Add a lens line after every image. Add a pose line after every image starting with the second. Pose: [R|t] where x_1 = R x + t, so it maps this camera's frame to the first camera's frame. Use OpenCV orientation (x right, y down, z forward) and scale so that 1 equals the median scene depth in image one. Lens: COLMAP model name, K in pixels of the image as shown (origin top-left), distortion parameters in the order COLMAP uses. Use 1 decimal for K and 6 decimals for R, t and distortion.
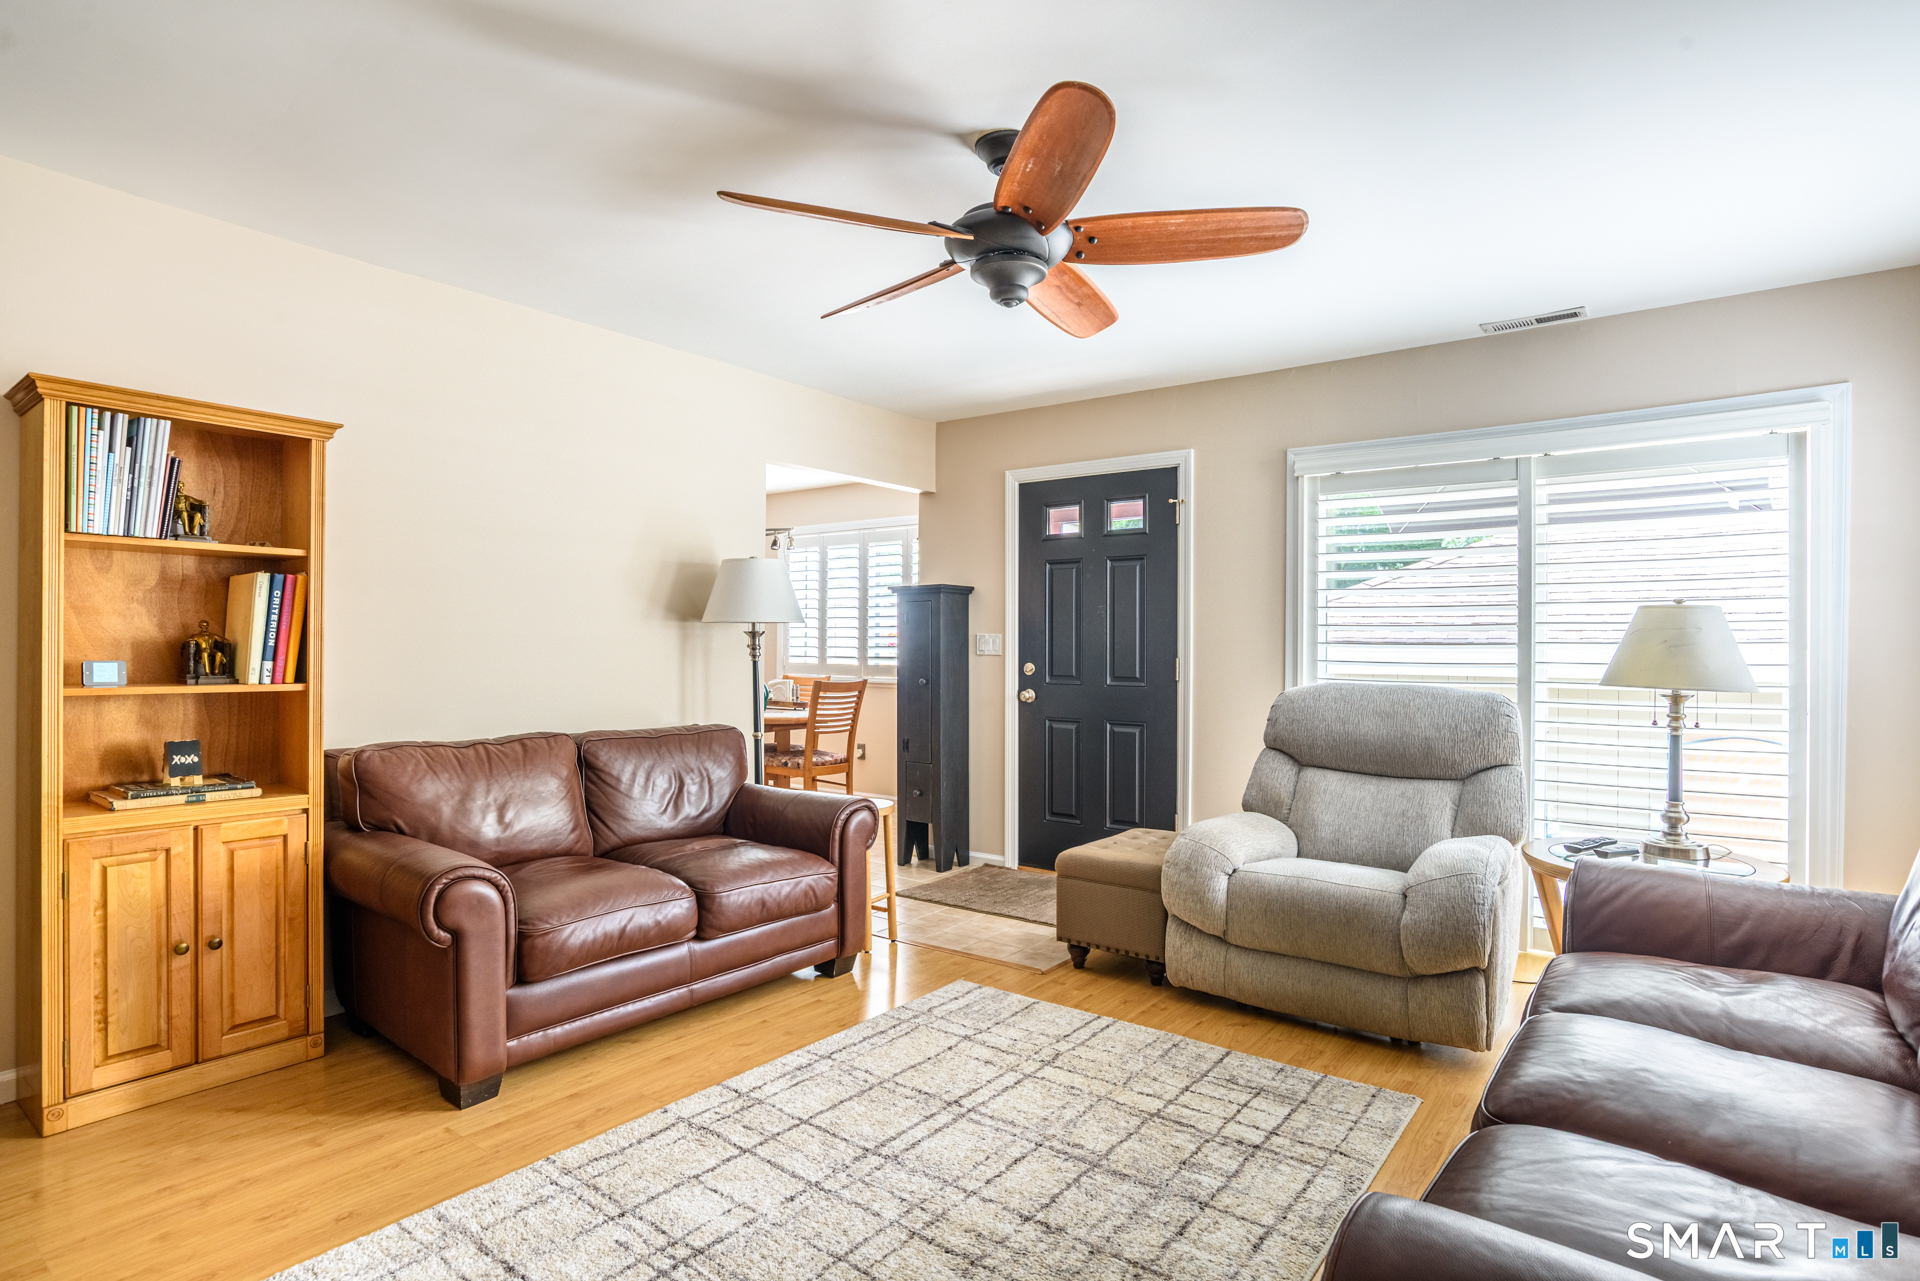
lens RADIAL K [[982.7, 0, 974.4], [0, 982.7, 646.0], [0, 0, 1]] dist [-0.041616, 0.015180]
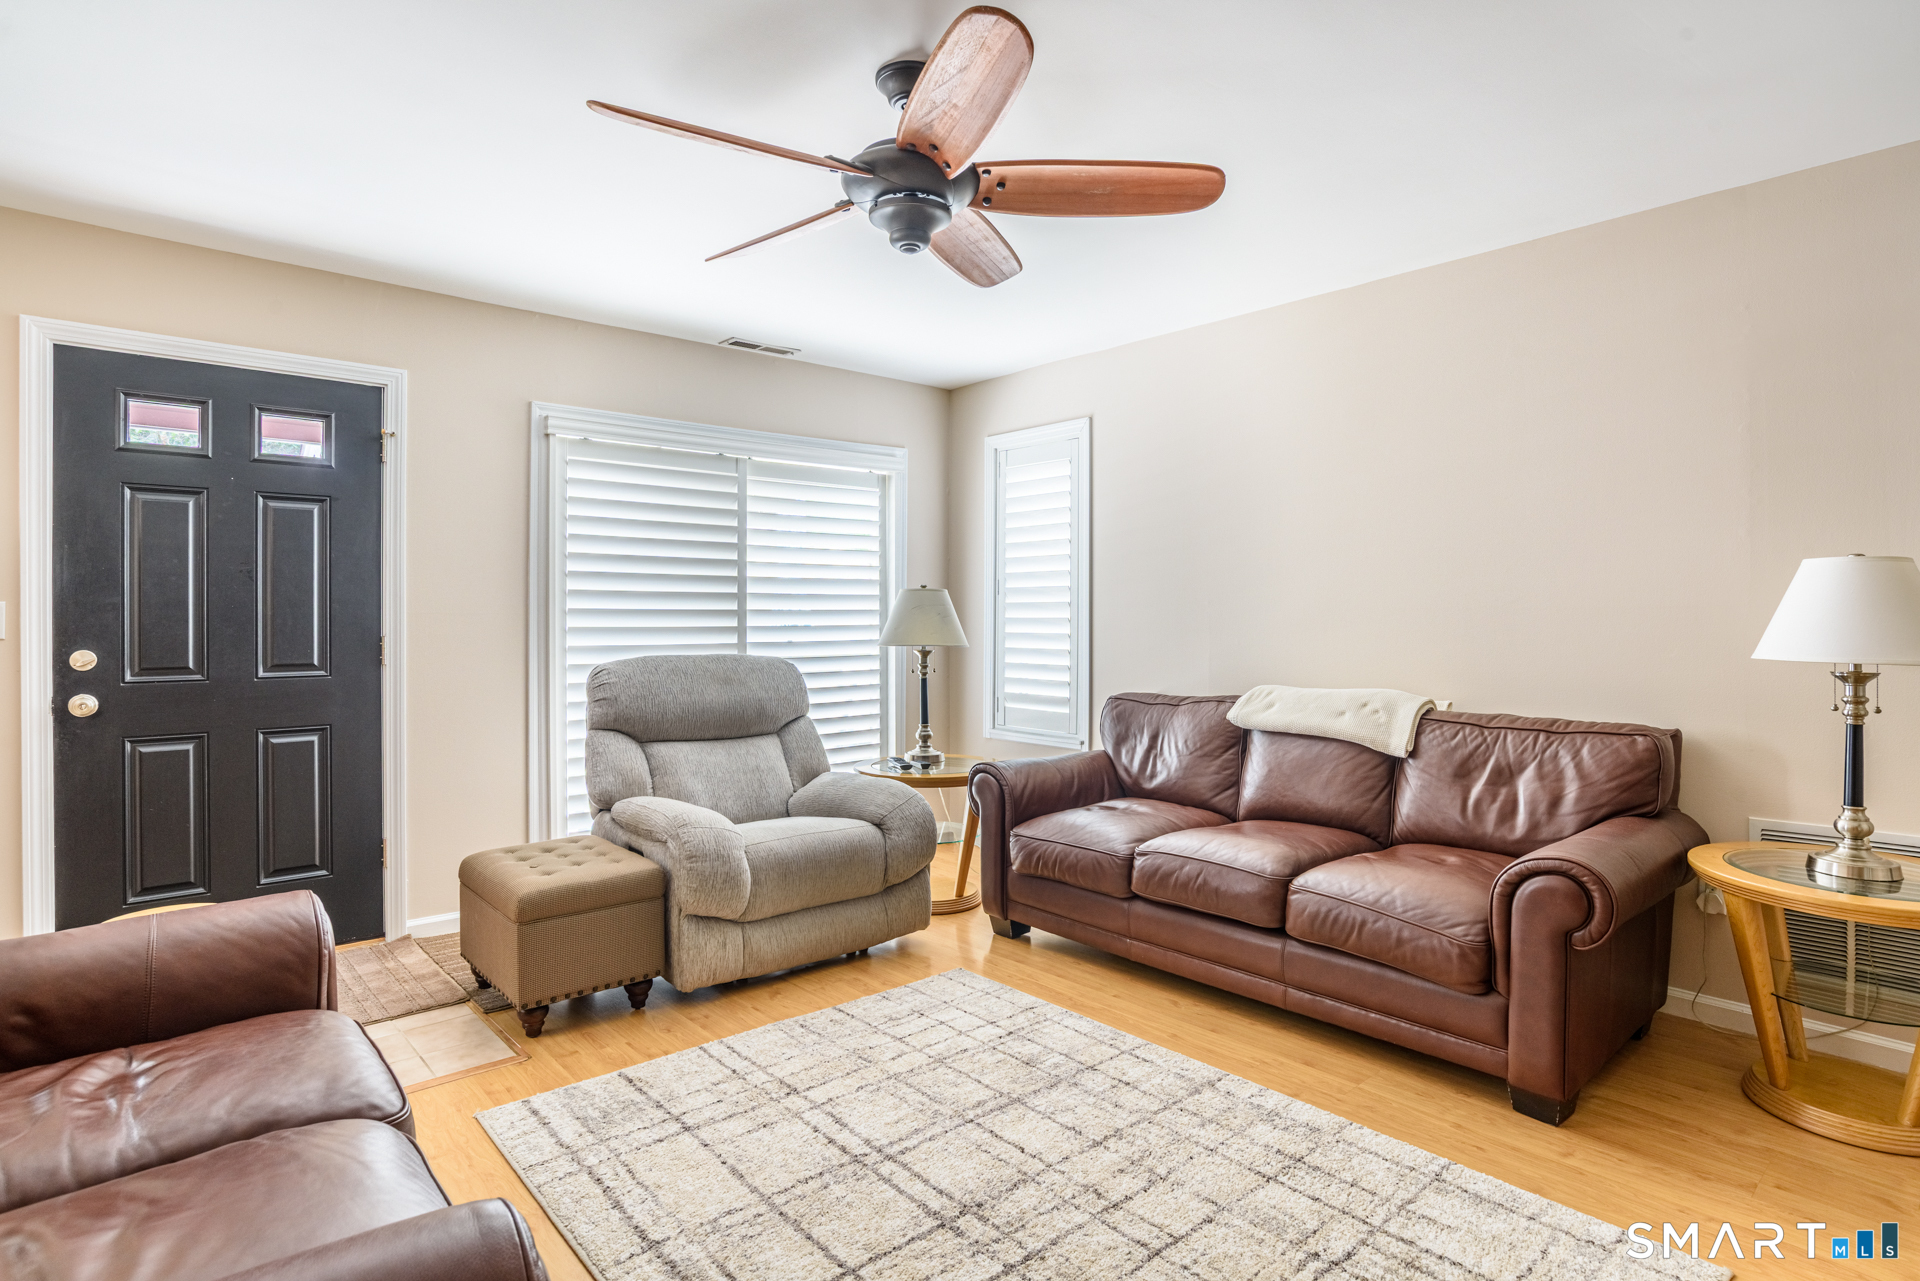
lens RADIAL K [[982.7, 0, 978.2], [0, 982.7, 621.5], [0, 0, 1]] dist [-0.041616, 0.015180]
pose [[0.205178, -0.011517, 0.978657, -0.640286], [0.003068, 0.999933, 0.011124, -0.008925], [-0.978720, 0.000720, 0.205199, 0.556029]]
